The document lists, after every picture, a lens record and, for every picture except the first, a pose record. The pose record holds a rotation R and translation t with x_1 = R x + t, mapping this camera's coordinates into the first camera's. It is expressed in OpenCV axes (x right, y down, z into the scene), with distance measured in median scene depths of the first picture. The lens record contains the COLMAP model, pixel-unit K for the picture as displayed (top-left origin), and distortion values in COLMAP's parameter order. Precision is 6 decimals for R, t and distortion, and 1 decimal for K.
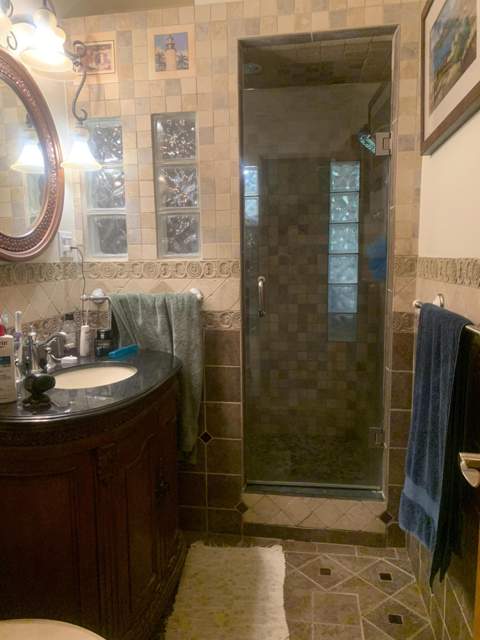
lens RADIAL K [[491.0, 0, 237.1], [0, 491.0, 320.4], [0, 0, 1]] dist [-0.010495, -0.009484]
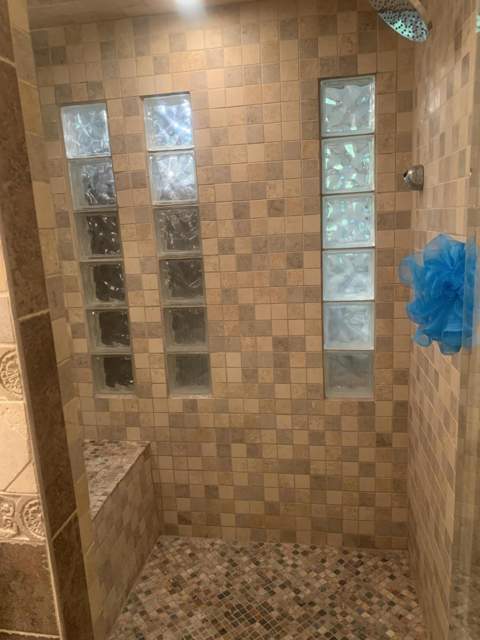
lens RADIAL K [[491.0, 0, 245.7], [0, 491.0, 321.4], [0, 0, 1]] dist [-0.010495, -0.009484]
pose [[0.999285, -0.037350, -0.005838, 0.097212], [0.037690, 0.996282, 0.077465, -0.098974], [0.002923, -0.077630, 0.996978, 0.424669]]
